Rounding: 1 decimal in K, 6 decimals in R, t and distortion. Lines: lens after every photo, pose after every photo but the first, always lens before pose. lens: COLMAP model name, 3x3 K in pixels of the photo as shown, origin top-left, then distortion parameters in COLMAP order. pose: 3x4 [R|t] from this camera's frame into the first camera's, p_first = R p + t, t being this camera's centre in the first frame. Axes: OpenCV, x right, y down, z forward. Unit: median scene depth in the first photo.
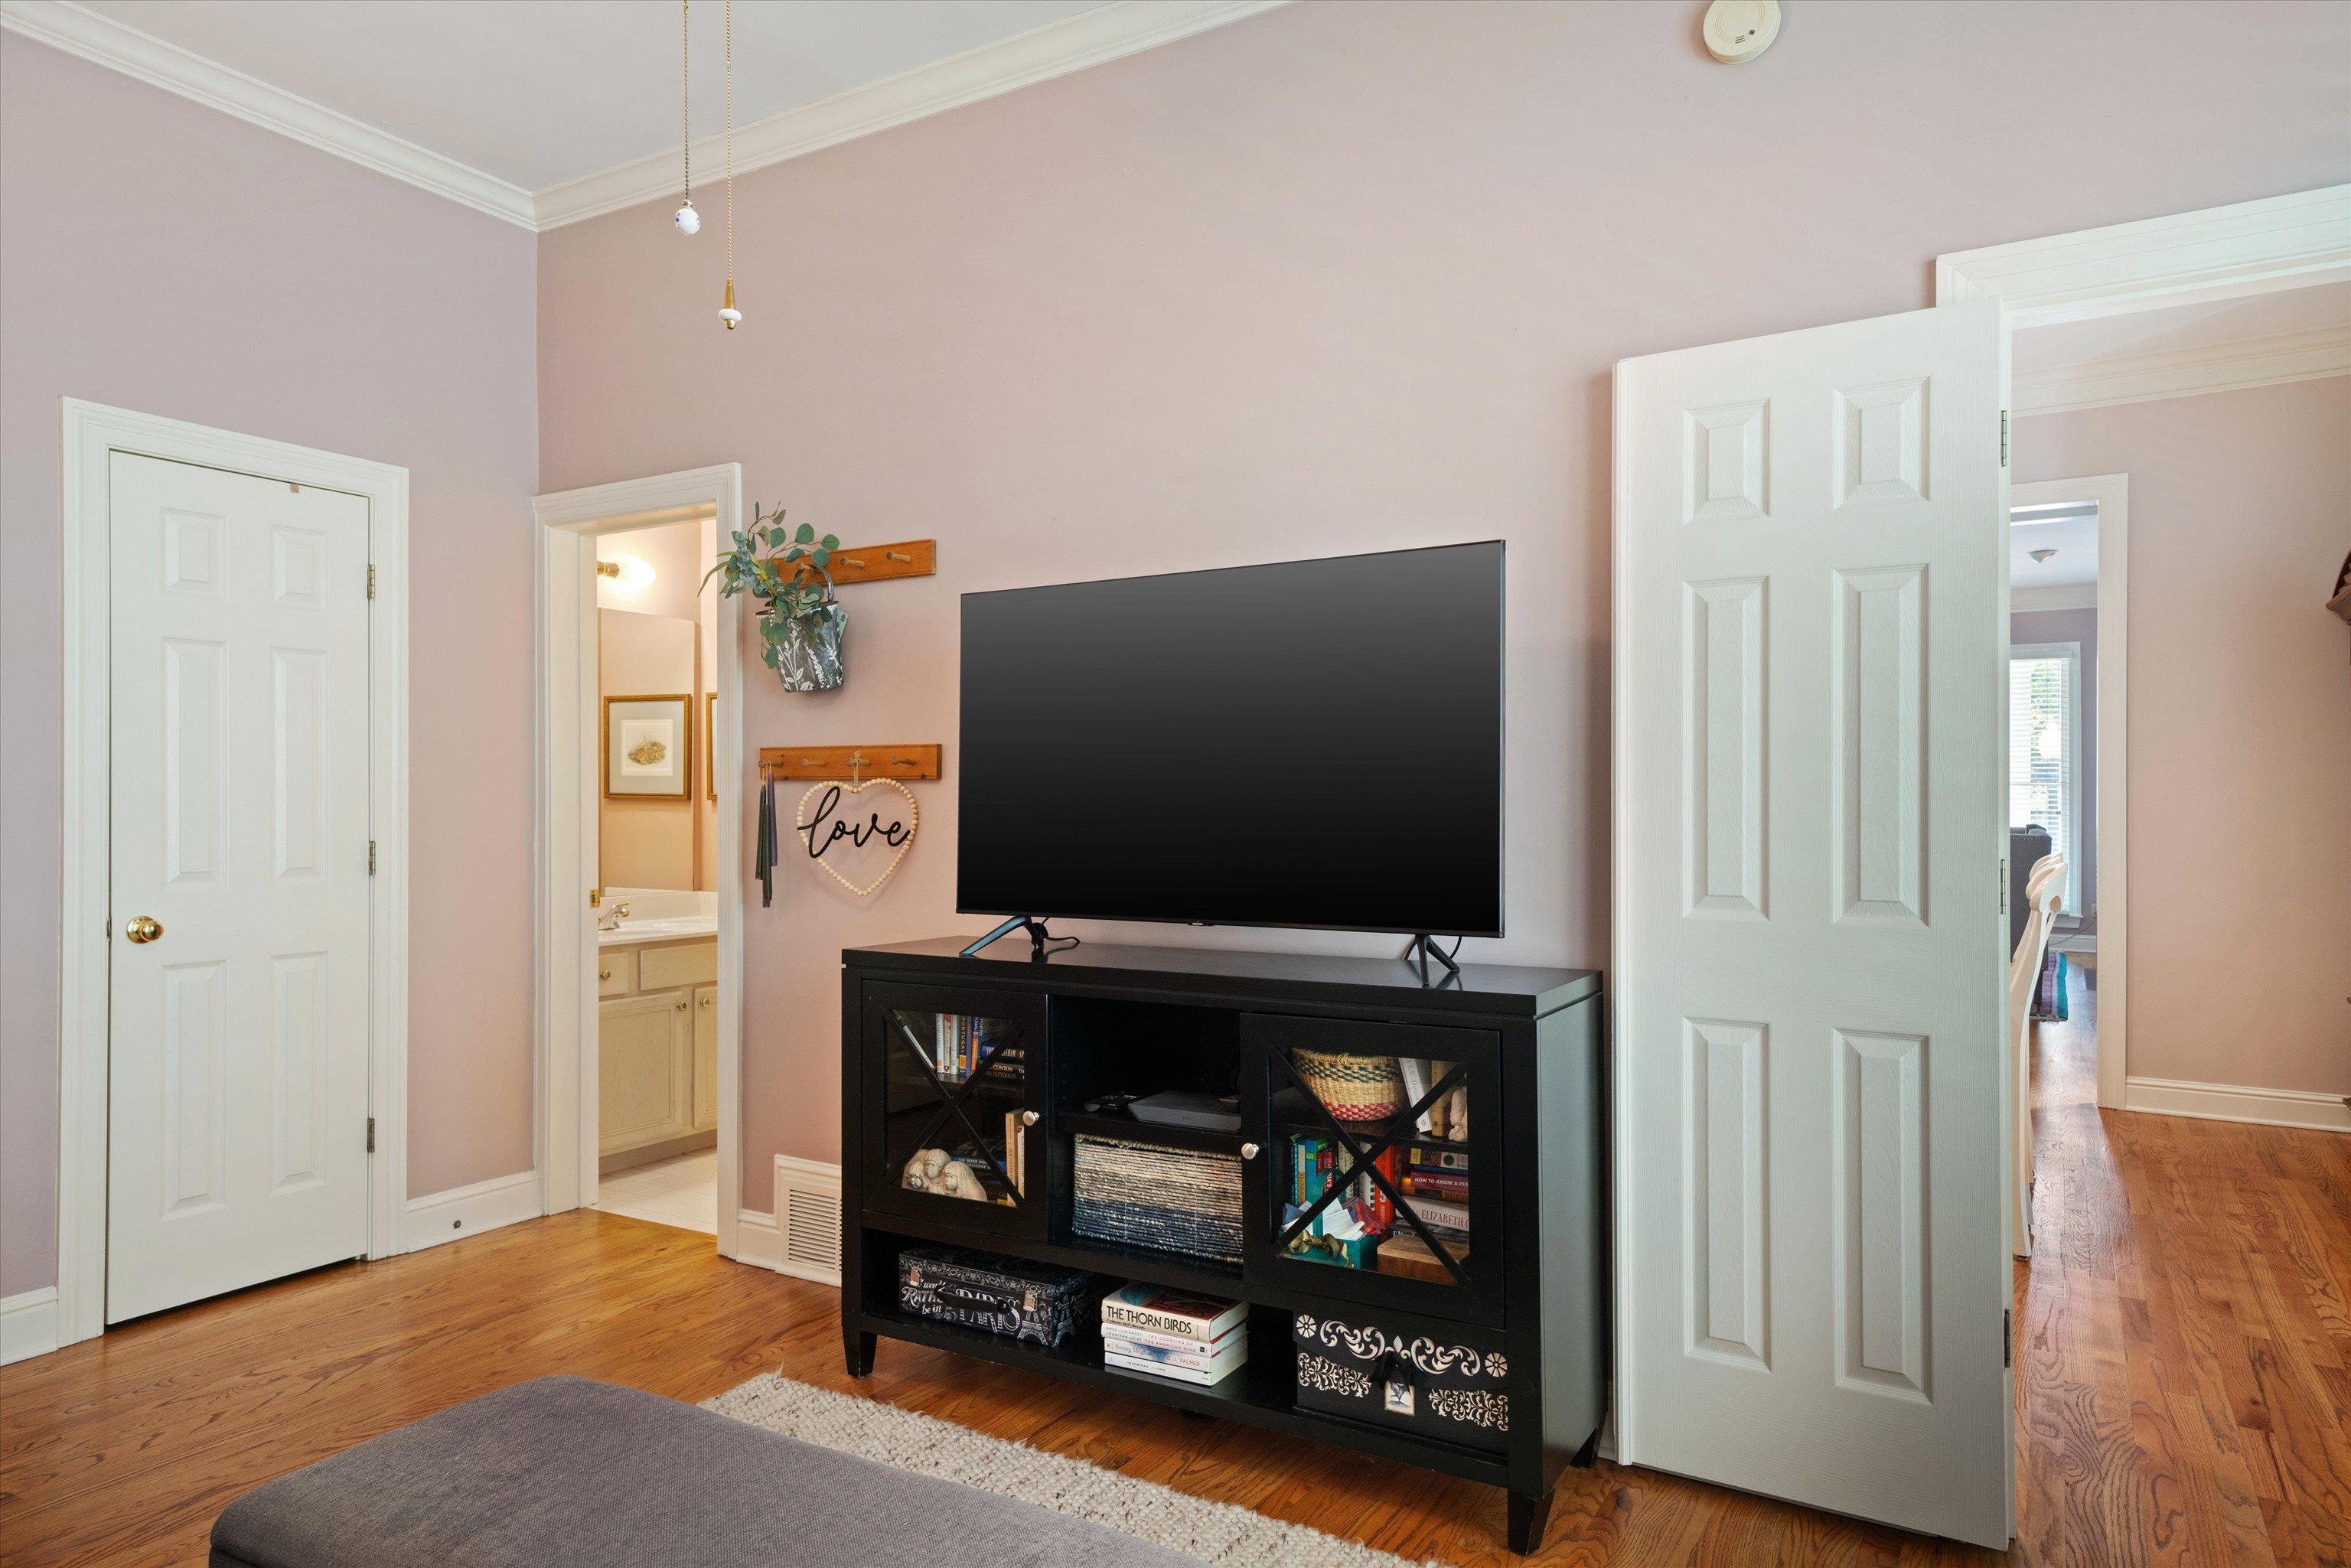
lens RADIAL K [[1471.7, 0, 1167.2], [0, 1471.7, 794.9], [0, 0, 1]] dist [-0.002269, 0.000450]
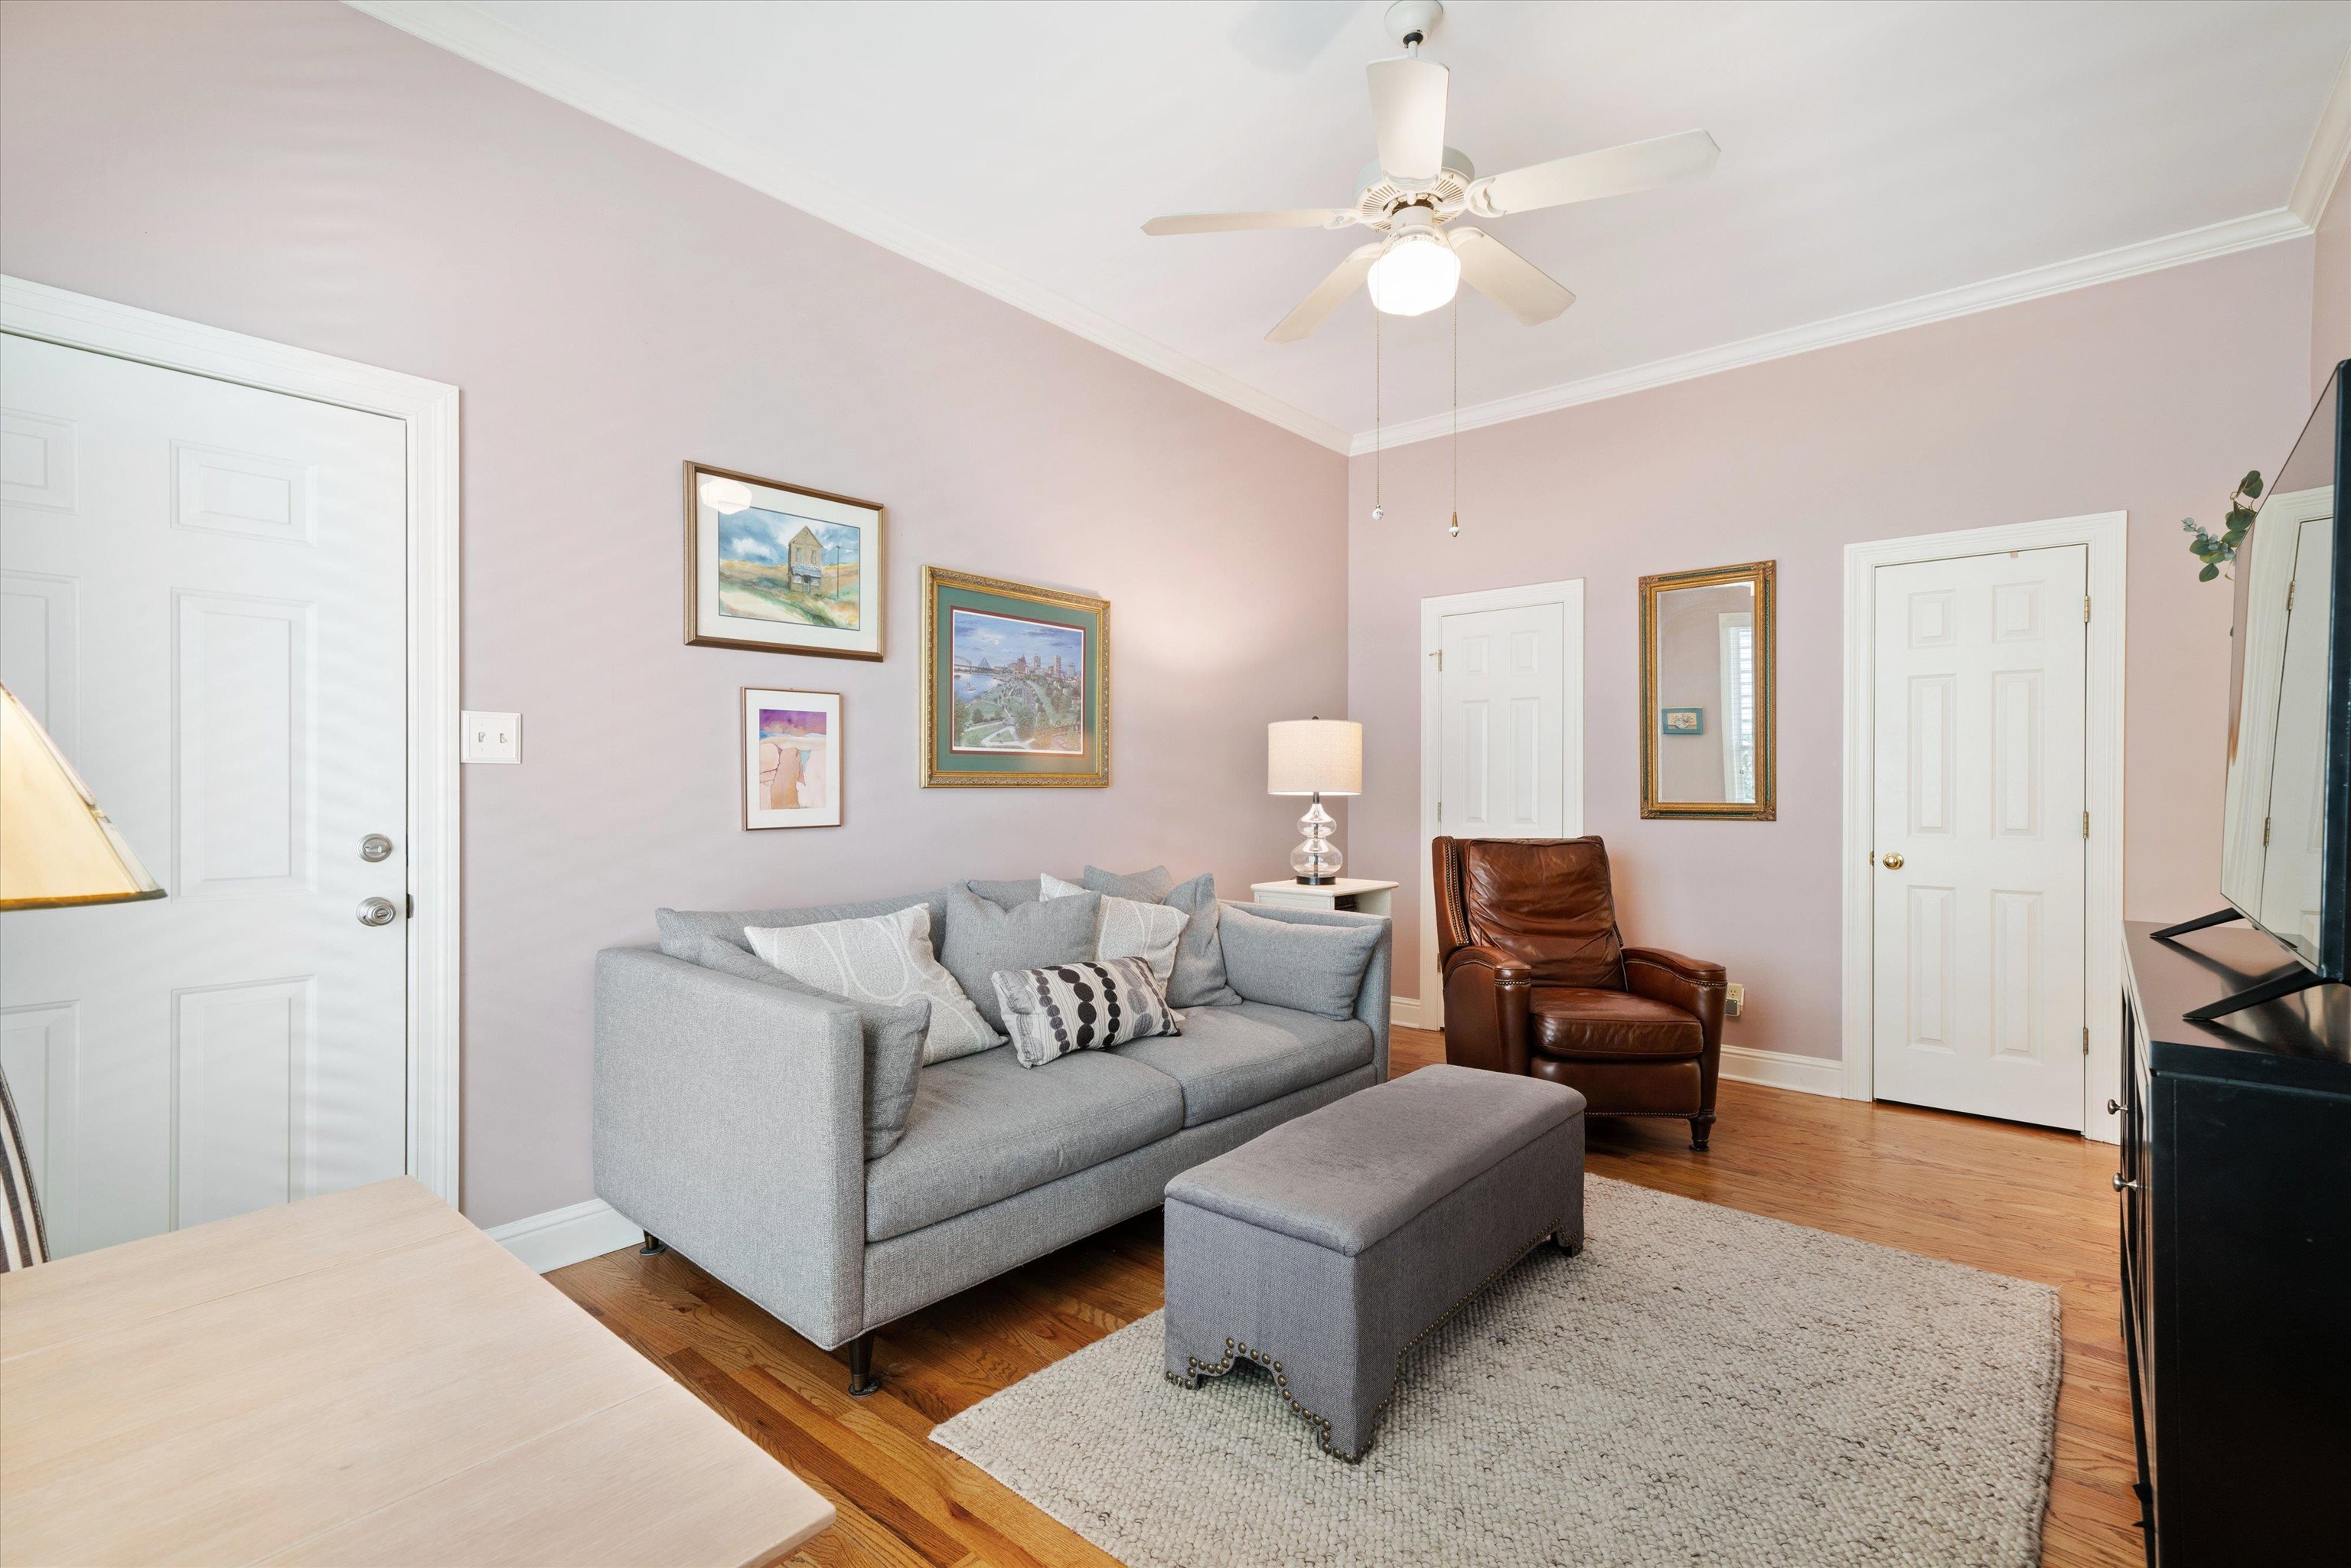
lens RADIAL K [[1063.7, 0, 1168.4], [0, 1063.7, 792.9], [0, 0, 1]] dist [0.002821, 0.000502]
pose [[-0.163721, 0.016201, -0.986374, 0.587070], [0.007259, 0.999858, 0.015218, -0.006244], [0.986480, -0.004669, -0.163815, 0.416447]]
